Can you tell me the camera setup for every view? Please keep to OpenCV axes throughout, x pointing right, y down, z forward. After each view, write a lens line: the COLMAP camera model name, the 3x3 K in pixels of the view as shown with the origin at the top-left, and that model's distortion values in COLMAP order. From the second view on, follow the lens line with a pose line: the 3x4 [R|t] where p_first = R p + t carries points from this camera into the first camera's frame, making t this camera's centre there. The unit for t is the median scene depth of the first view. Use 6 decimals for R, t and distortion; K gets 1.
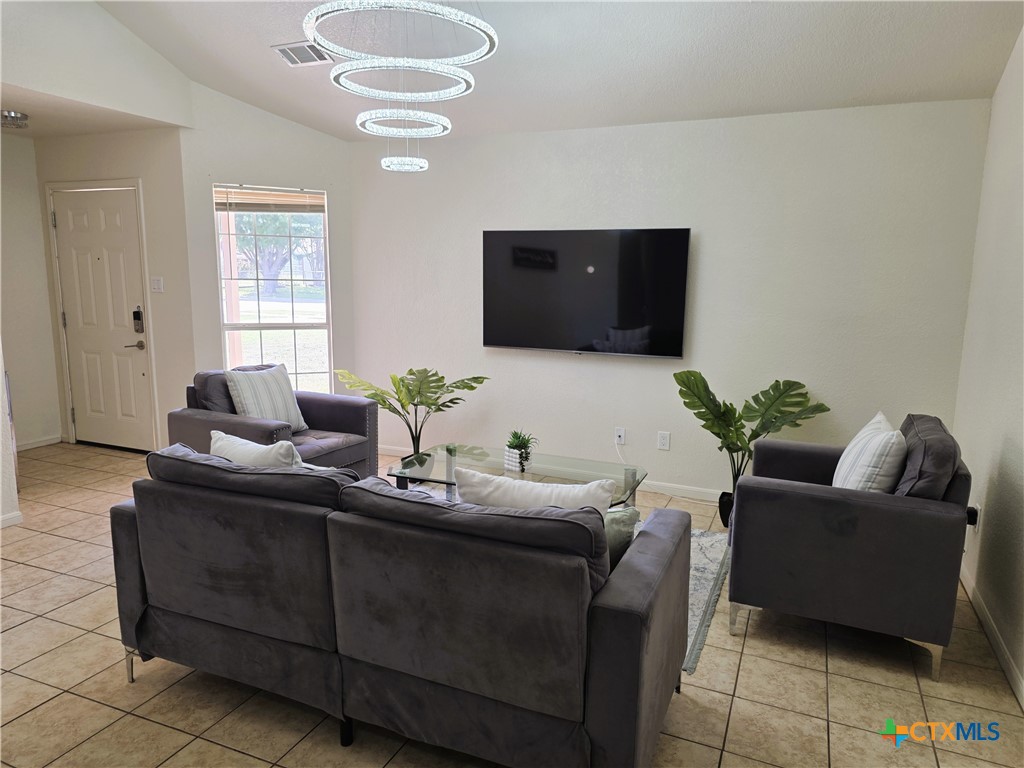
lens RADIAL K [[682.8, 0, 514.4], [0, 682.8, 381.5], [0, 0, 1]] dist [0.095563, -0.084178]
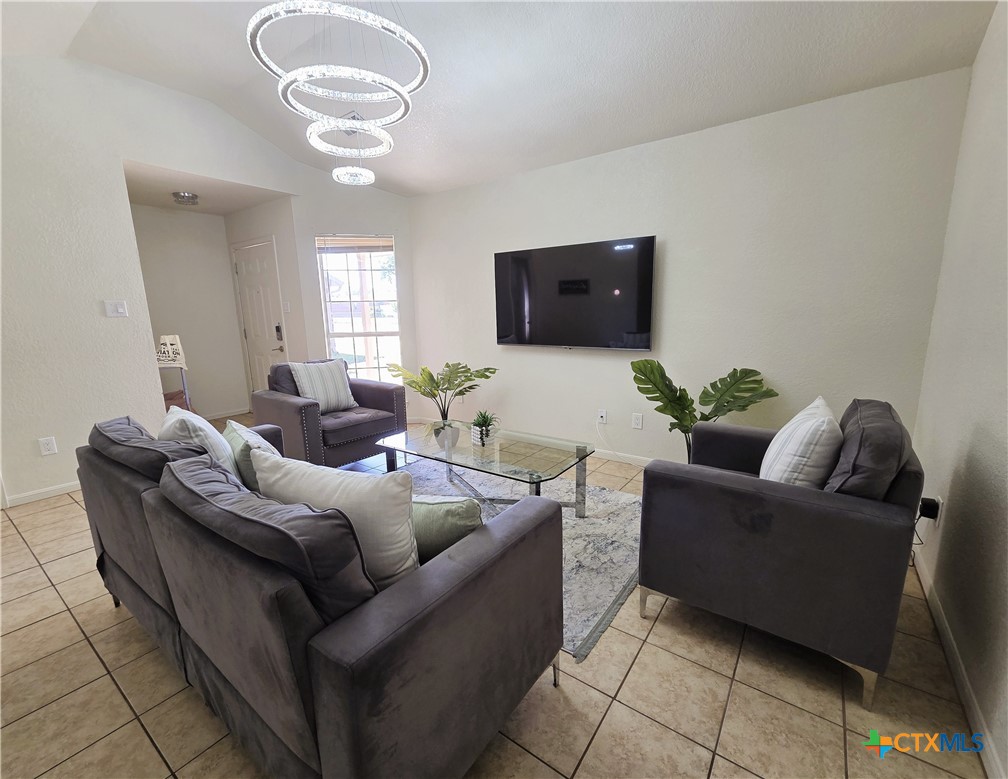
lens RADIAL K [[431.5, 0, 506.7], [0, 431.5, 391.9], [0, 0, 1]] dist [0.017917, -0.007966]
pose [[0.976209, 0.007516, -0.216703, 0.238422], [-0.001112, 0.999559, 0.029658, 0.020739], [0.216830, -0.028712, 0.975787, 0.334043]]
